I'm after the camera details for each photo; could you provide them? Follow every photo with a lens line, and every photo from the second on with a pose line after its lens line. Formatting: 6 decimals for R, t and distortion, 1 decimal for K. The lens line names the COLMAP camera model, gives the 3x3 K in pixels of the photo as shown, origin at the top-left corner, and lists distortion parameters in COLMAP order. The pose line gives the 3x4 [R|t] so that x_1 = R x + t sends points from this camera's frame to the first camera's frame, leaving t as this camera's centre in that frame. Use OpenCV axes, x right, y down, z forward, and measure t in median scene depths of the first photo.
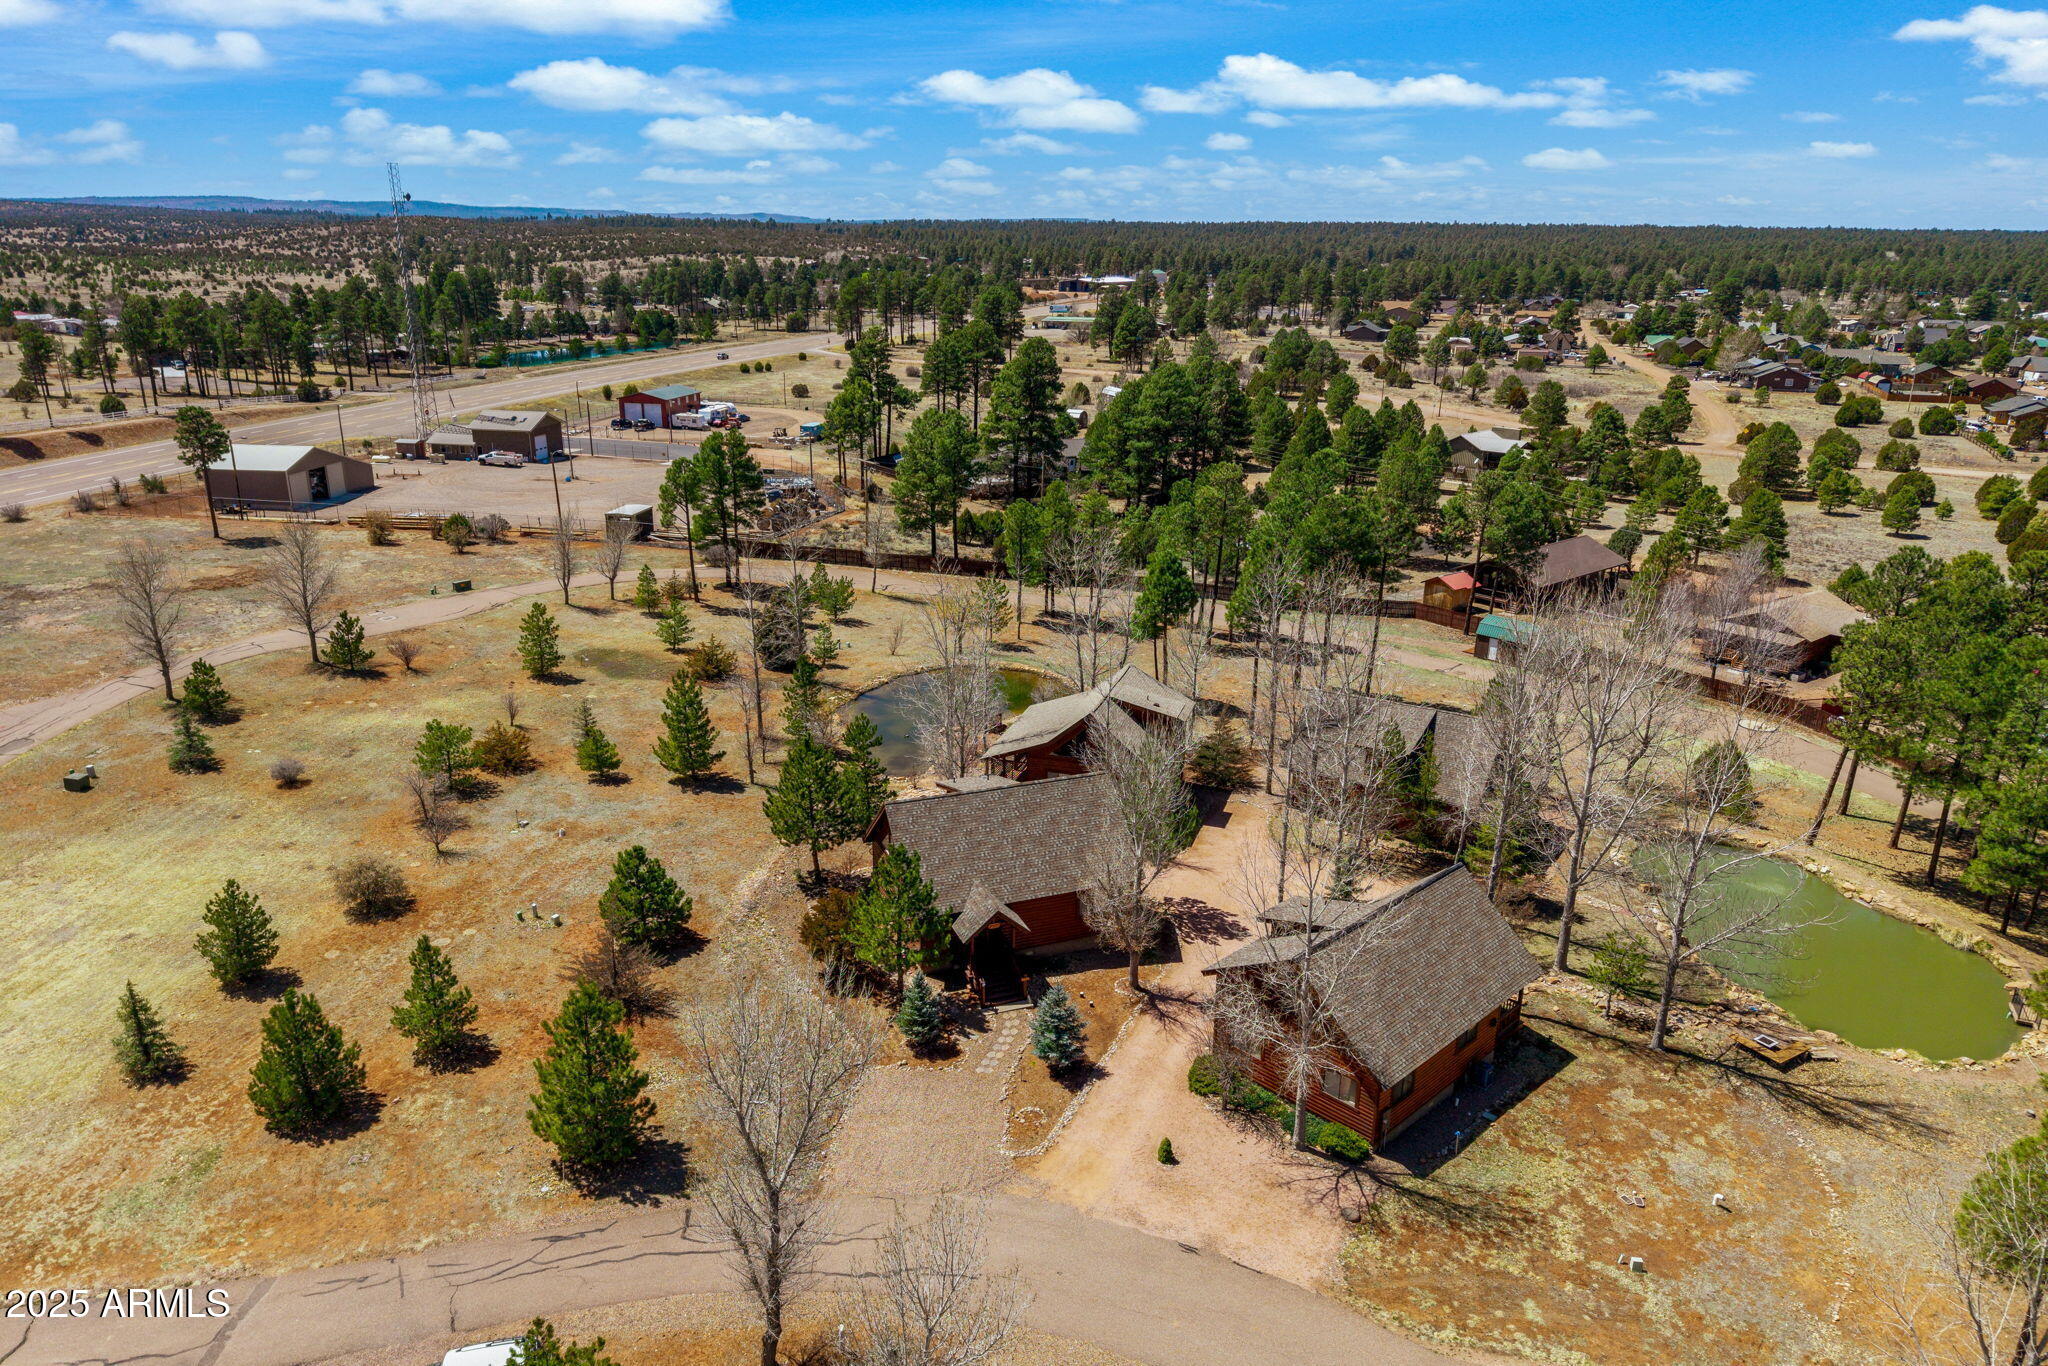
lens RADIAL K [[1379.6, 0, 1024.0], [0, 1379.6, 680.8], [0, 0, 1]] dist [0.005543, -0.006452]
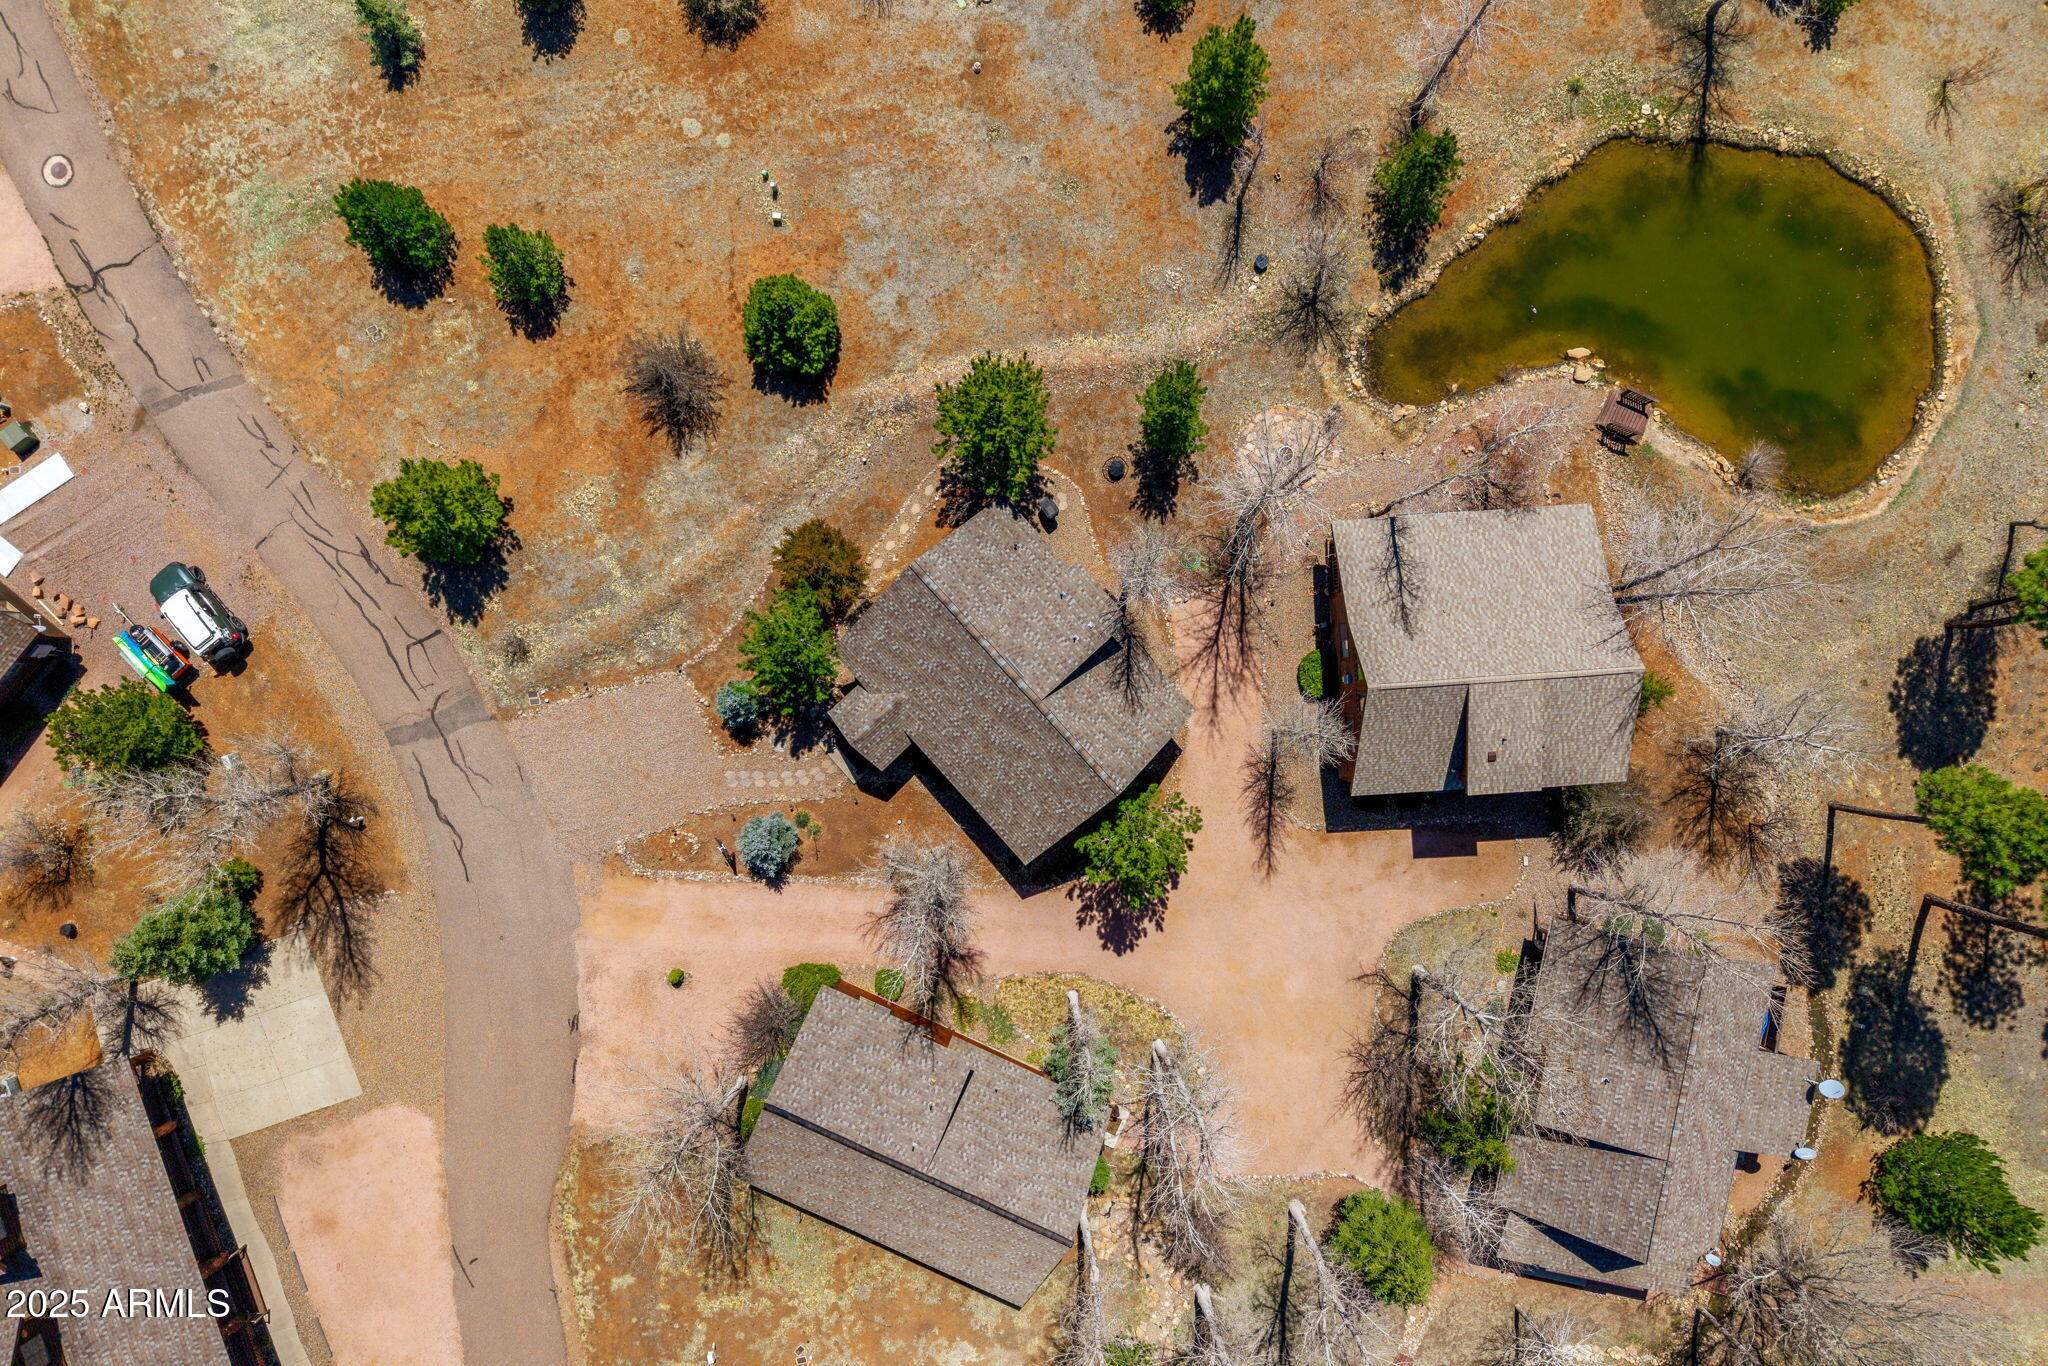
lens RADIAL K [[1379.6, 0, 1024.9], [0, 1379.6, 682.6], [0, 0, 1]] dist [0.005543, -0.006452]
pose [[0.356159, 0.934418, 0.003687, -0.014688], [-0.304554, 0.112350, 0.945846, -0.512432], [0.883401, -0.337994, 0.324595, 0.597206]]
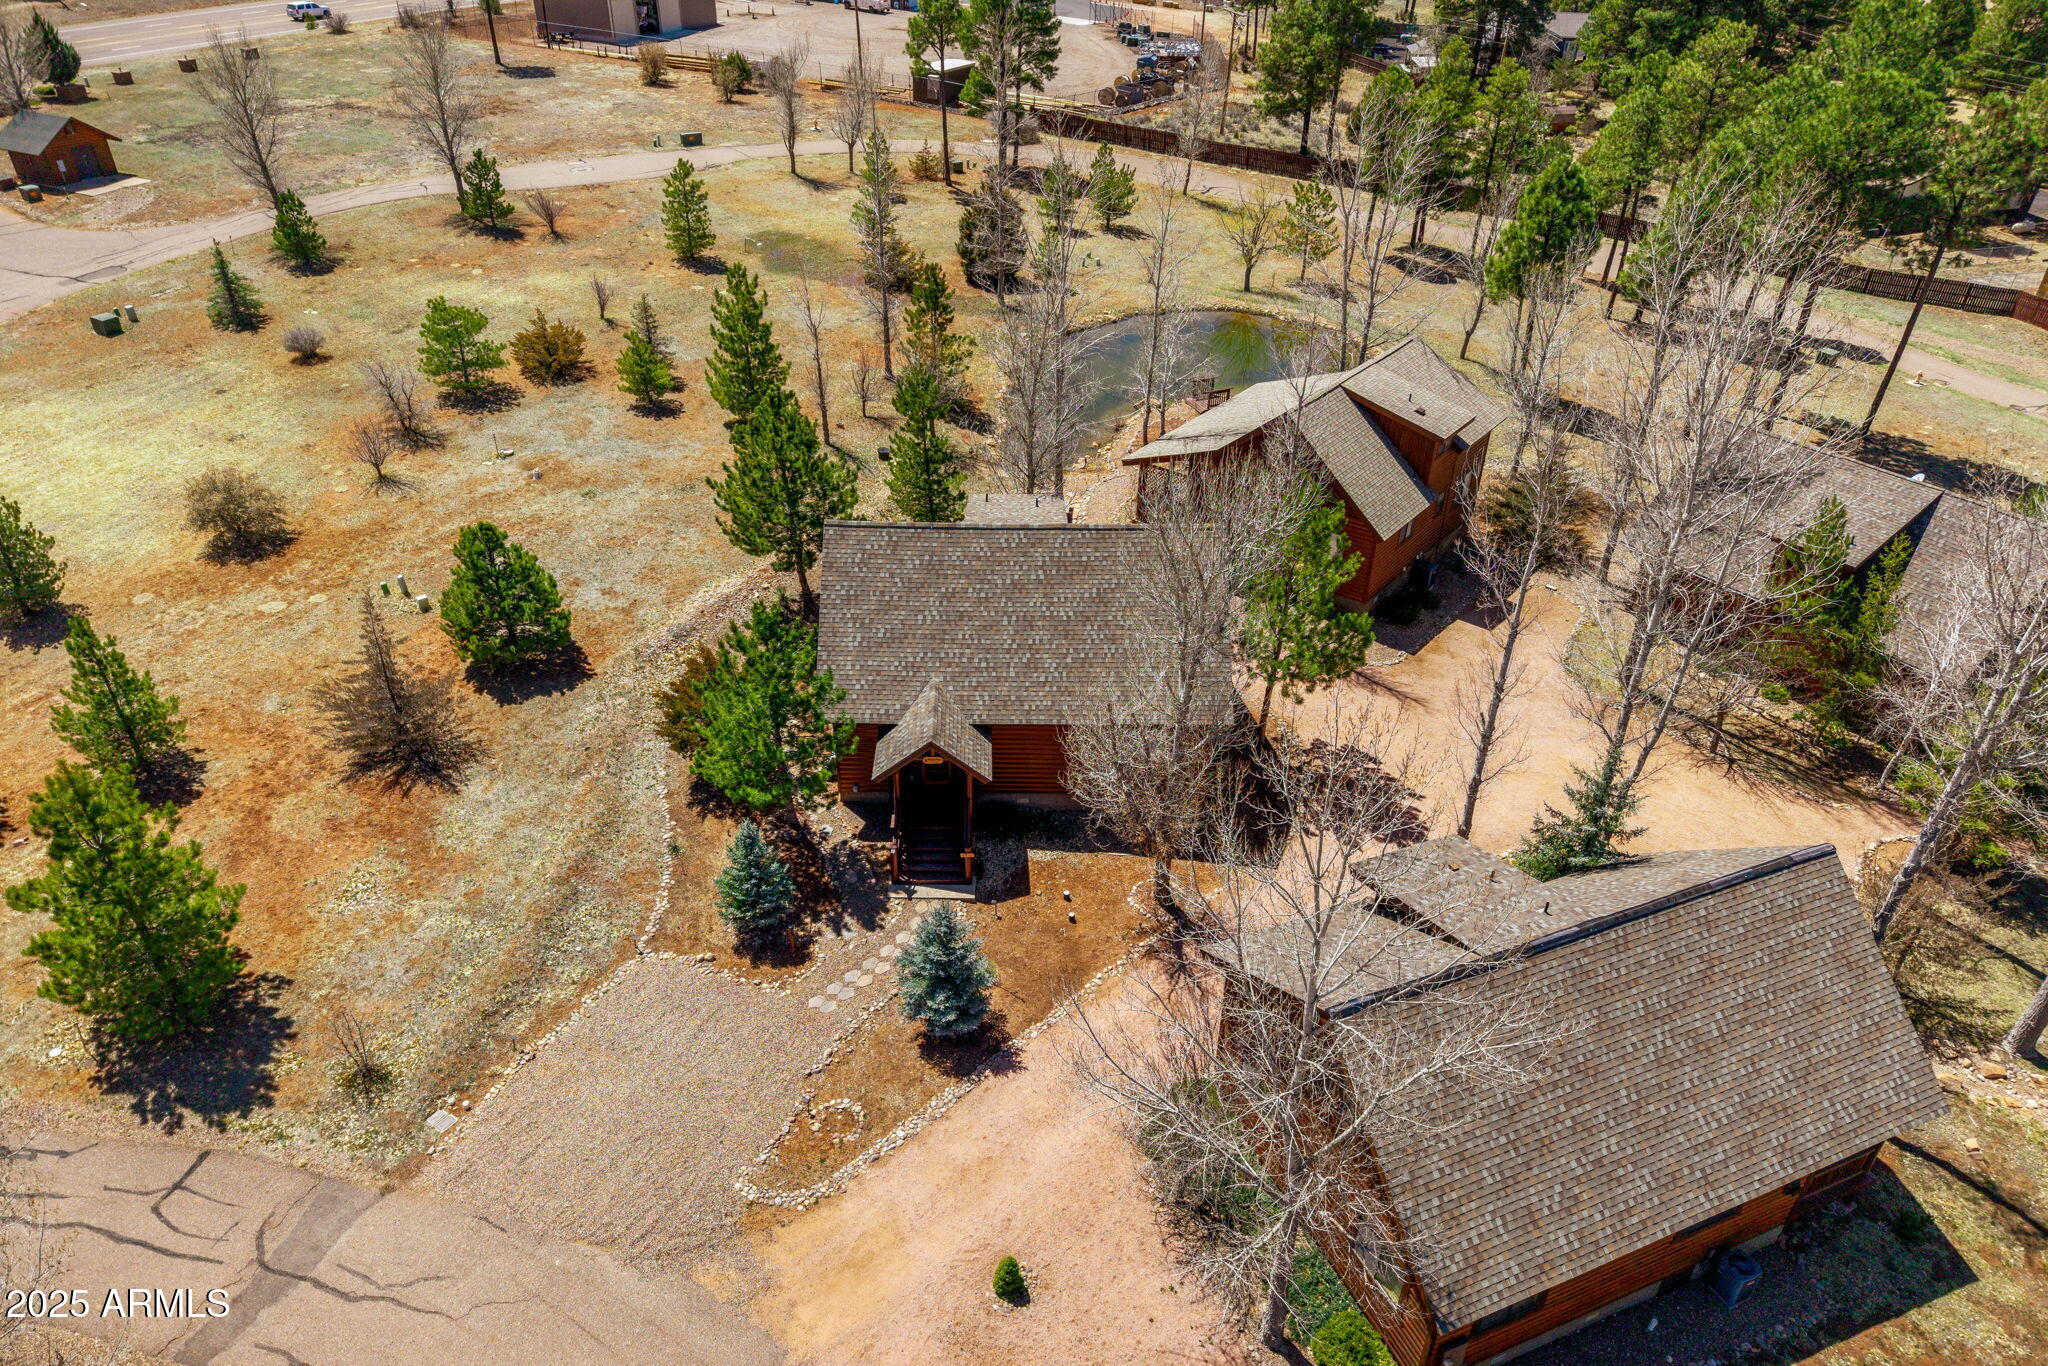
lens RADIAL K [[1379.6, 0, 1018.6], [0, 1379.6, 696.2], [0, 0, 1]] dist [0.005543, -0.006452]
pose [[0.930836, 0.202636, -0.304111, 0.138177], [-0.112725, 0.950816, 0.288517, -0.017530], [0.347617, -0.234281, 0.907896, 0.350675]]
